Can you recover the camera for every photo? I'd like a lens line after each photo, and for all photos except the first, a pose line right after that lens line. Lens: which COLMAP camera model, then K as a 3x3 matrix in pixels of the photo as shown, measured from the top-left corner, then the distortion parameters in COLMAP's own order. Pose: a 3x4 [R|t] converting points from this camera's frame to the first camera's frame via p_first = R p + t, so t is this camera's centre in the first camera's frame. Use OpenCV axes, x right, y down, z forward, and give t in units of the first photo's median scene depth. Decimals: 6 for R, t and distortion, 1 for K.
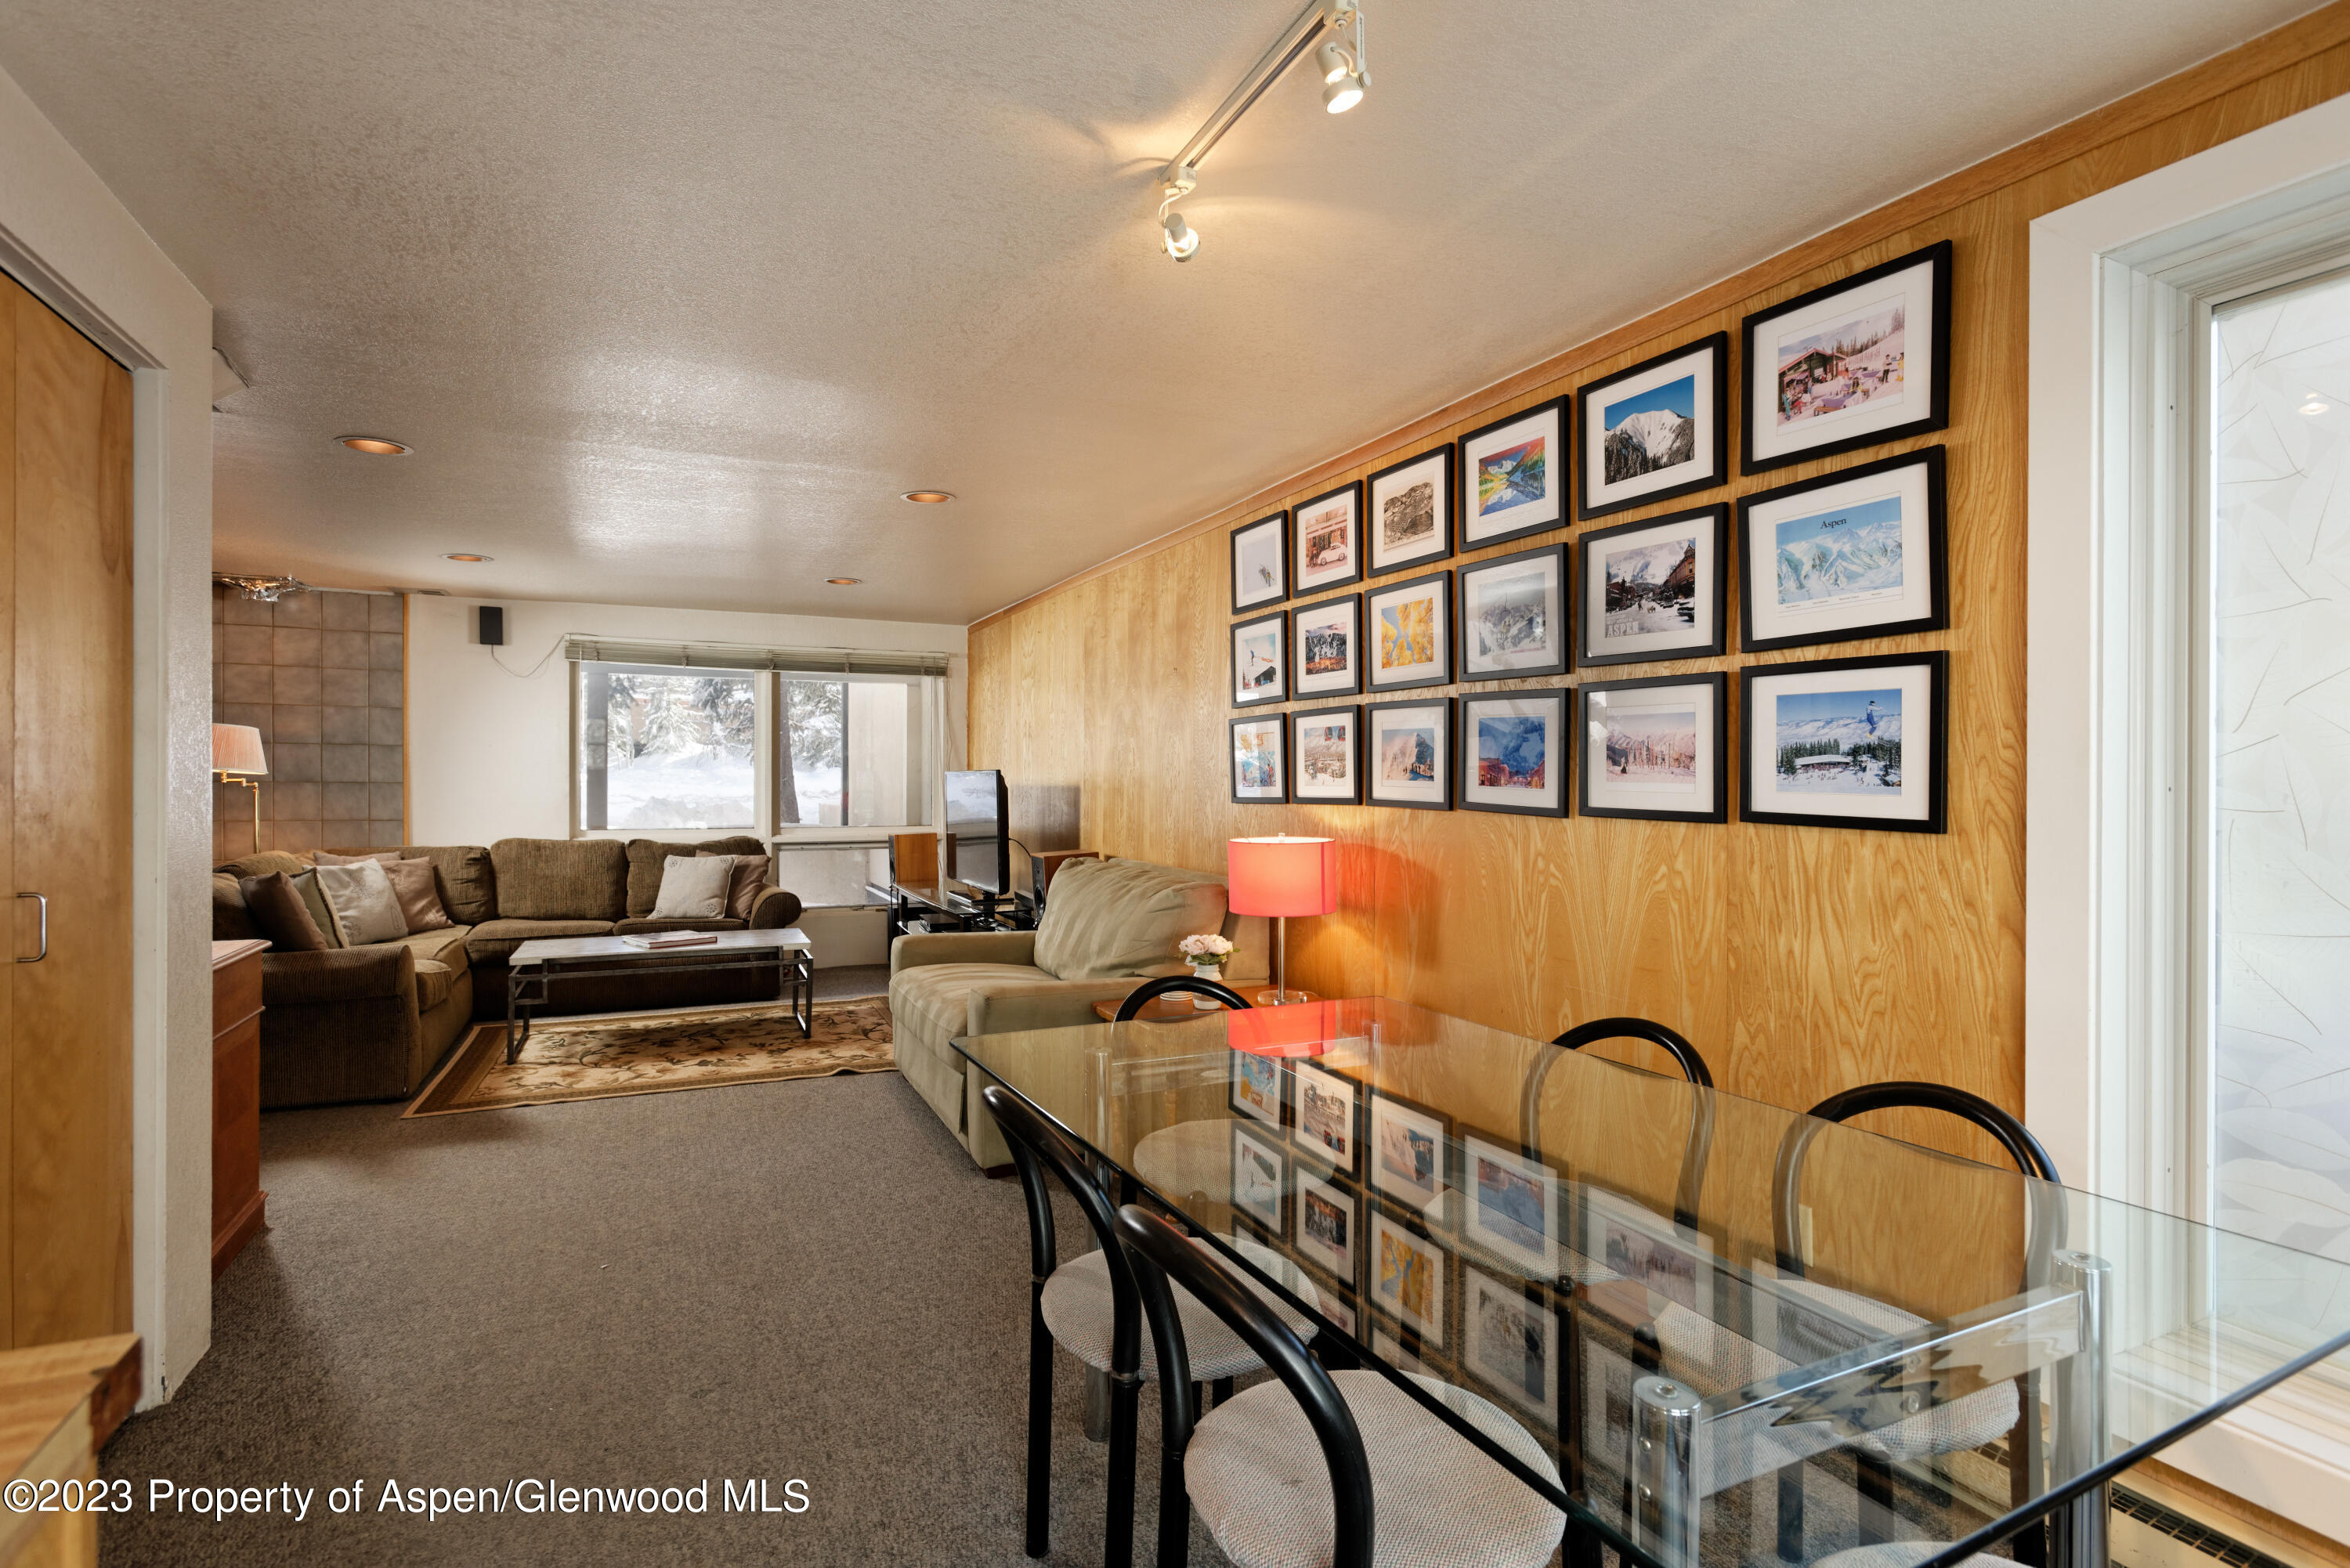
lens RADIAL K [[1096.1, 0, 1243.9], [0, 1096.1, 785.8], [0, 0, 1]] dist [-0.008225, 0.005442]
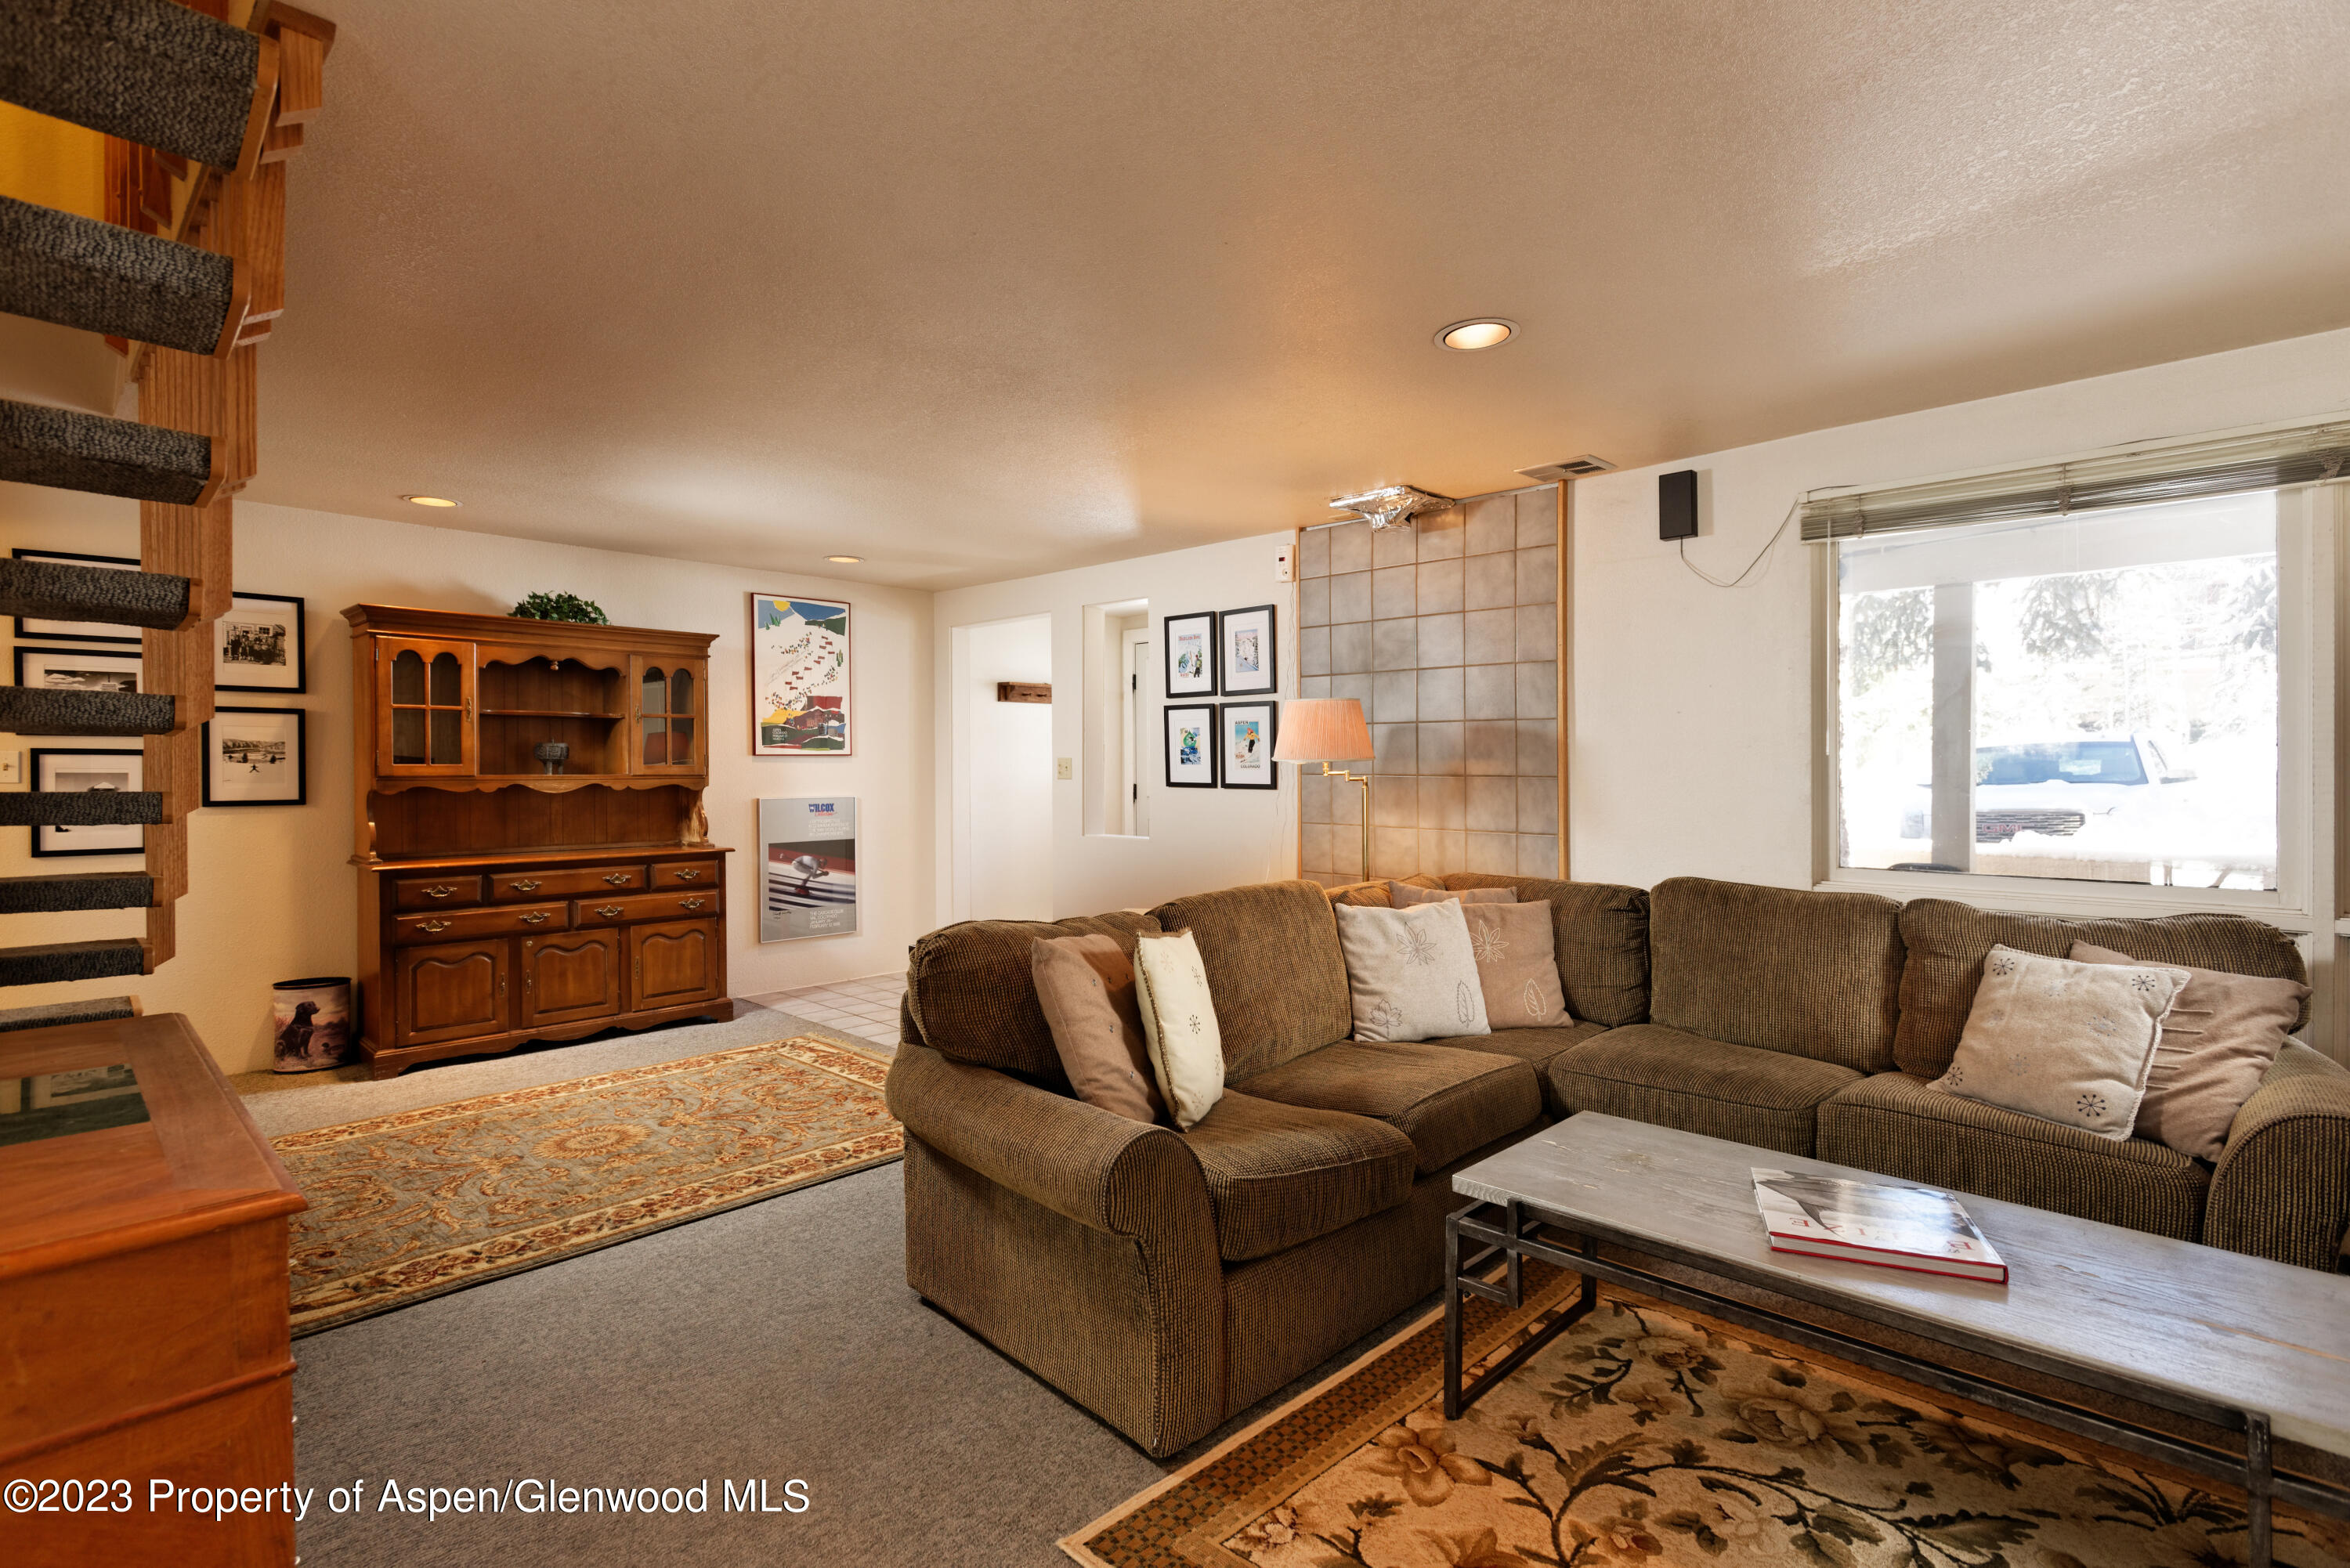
lens RADIAL K [[1096.1, 0, 1173.5], [0, 1096.1, 774.4], [0, 0, 1]] dist [-0.008225, 0.005442]
pose [[0.285389, 0.000144, -0.958412, -0.218954], [-0.002921, 0.999995, -0.000719, -0.003063], [0.958407, 0.003004, 0.285388, 0.603338]]
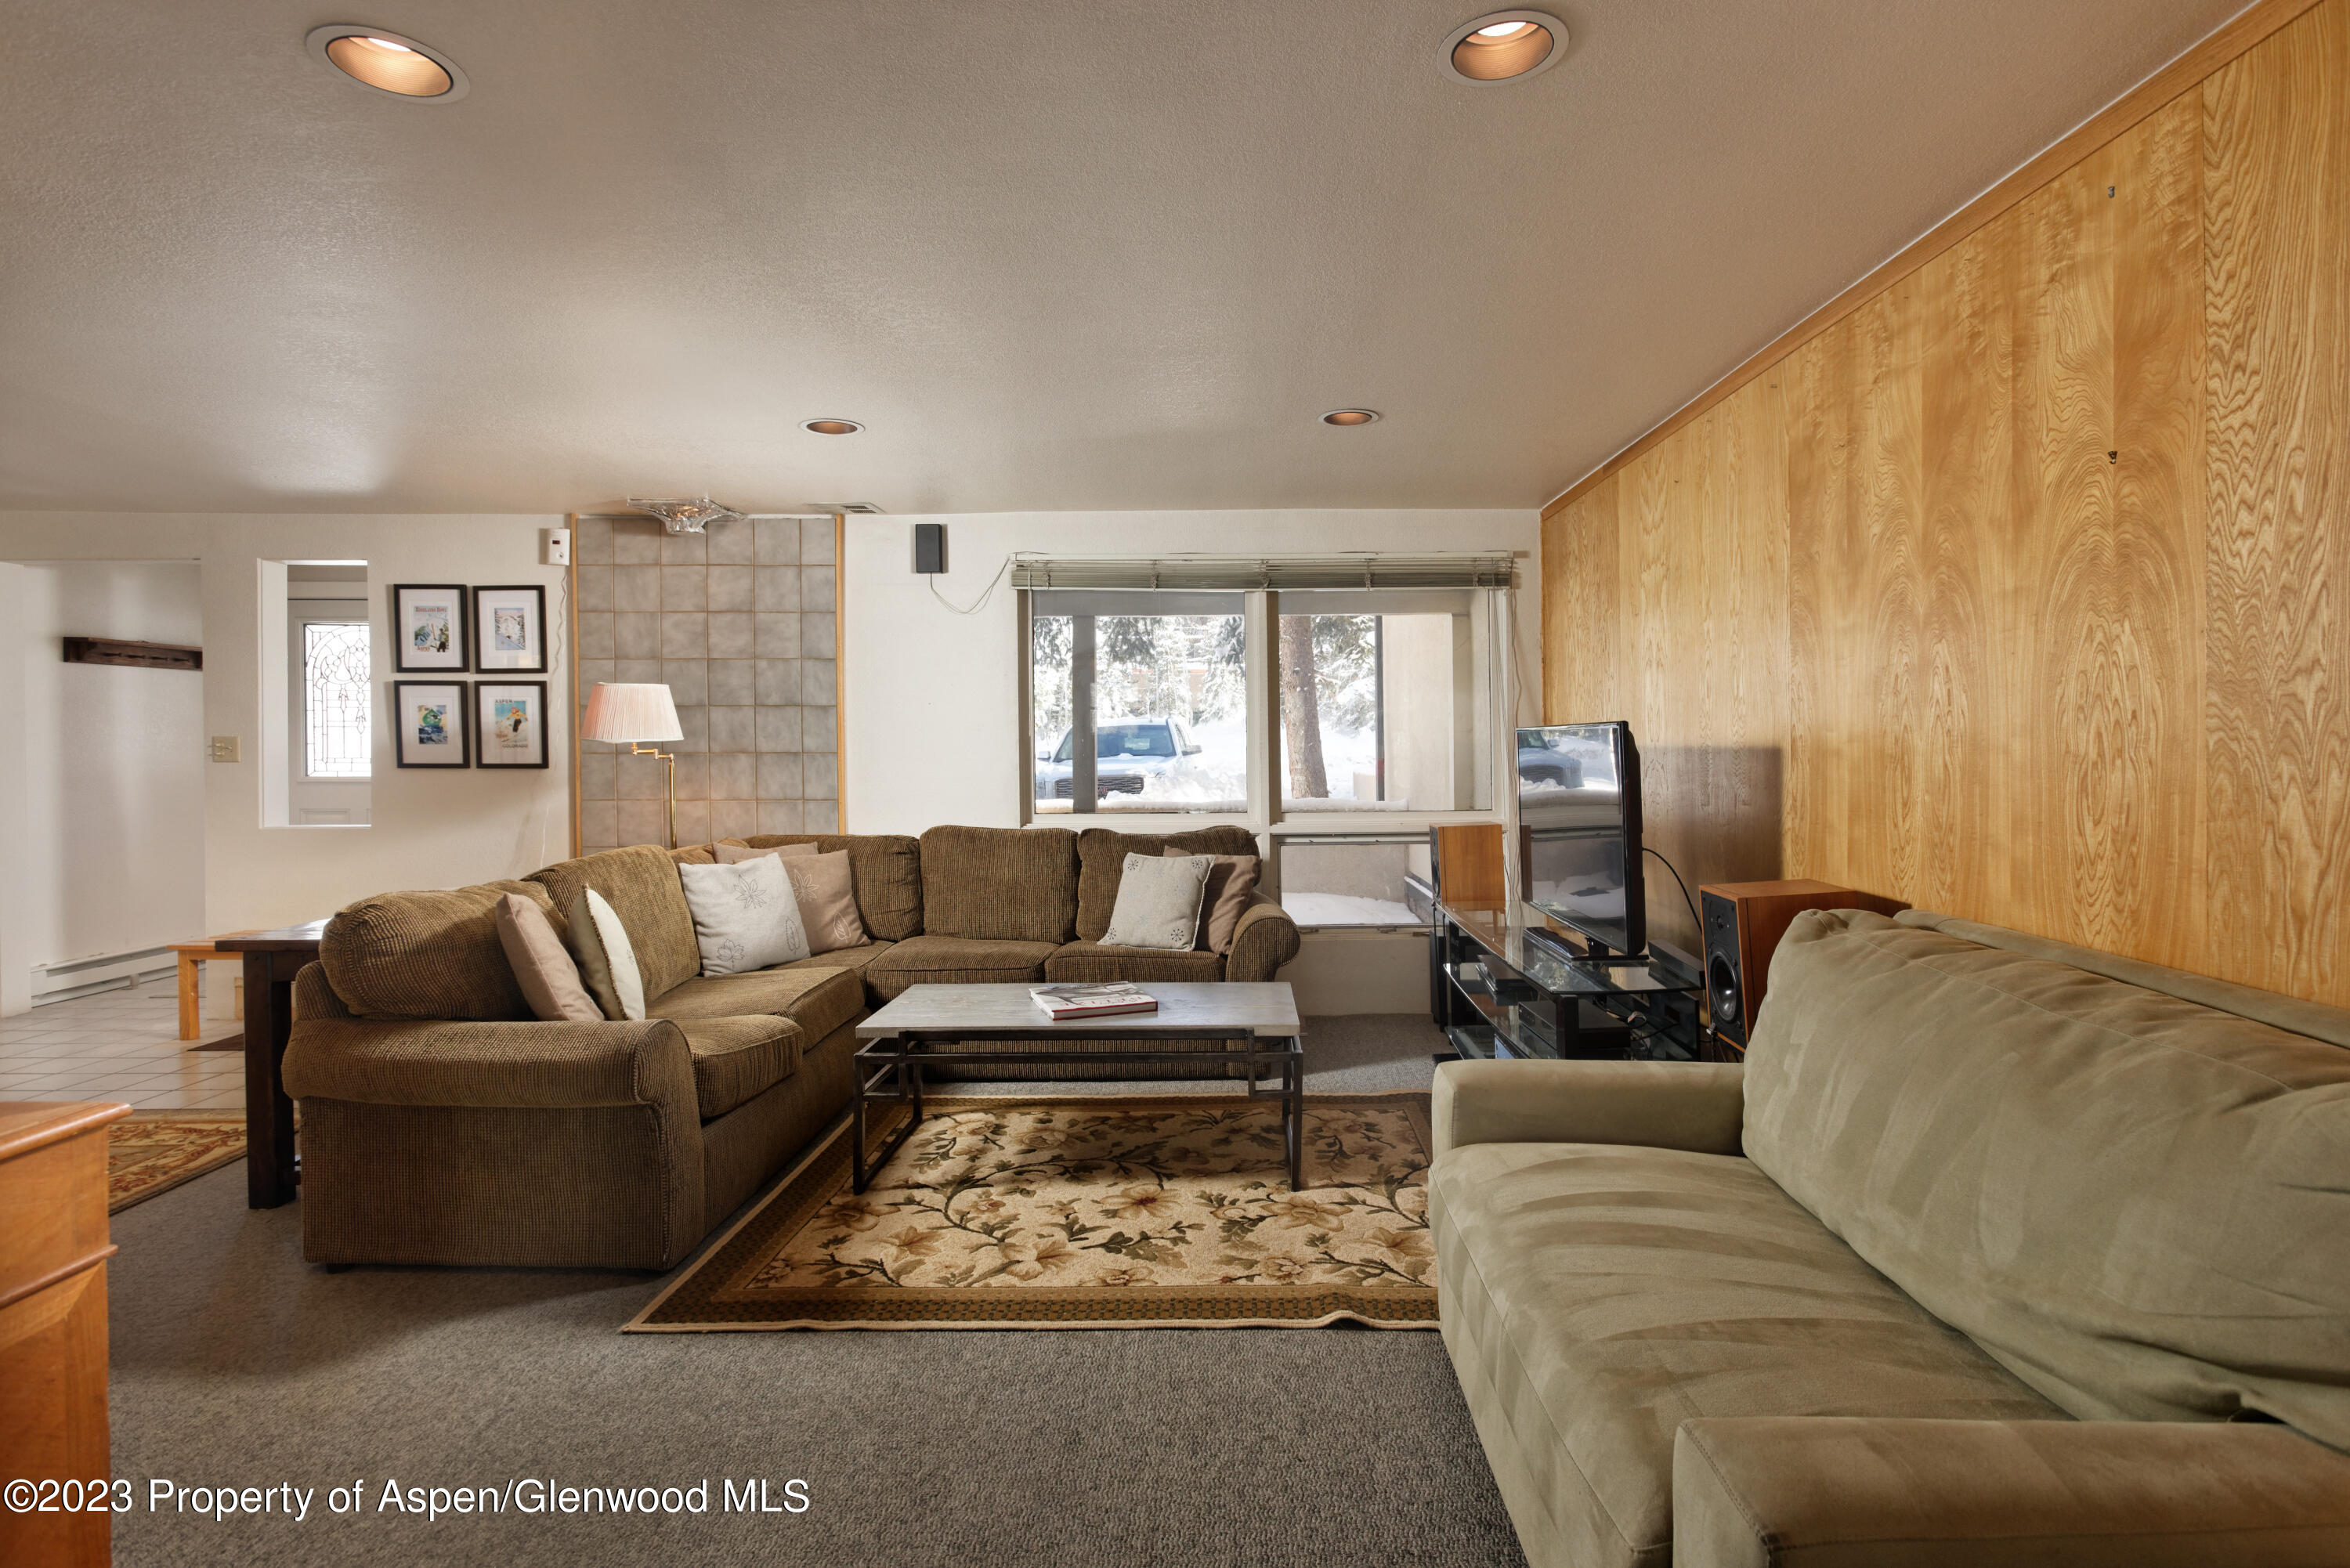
lens RADIAL K [[1096.1, 0, 1256.8], [0, 1096.1, 739.3], [0, 0, 1]] dist [-0.008225, 0.005442]
pose [[0.889382, -0.012478, -0.456995, -0.136104], [0.008440, 0.999905, -0.010877, -0.001497], [0.457087, 0.005817, 0.889403, 0.433817]]
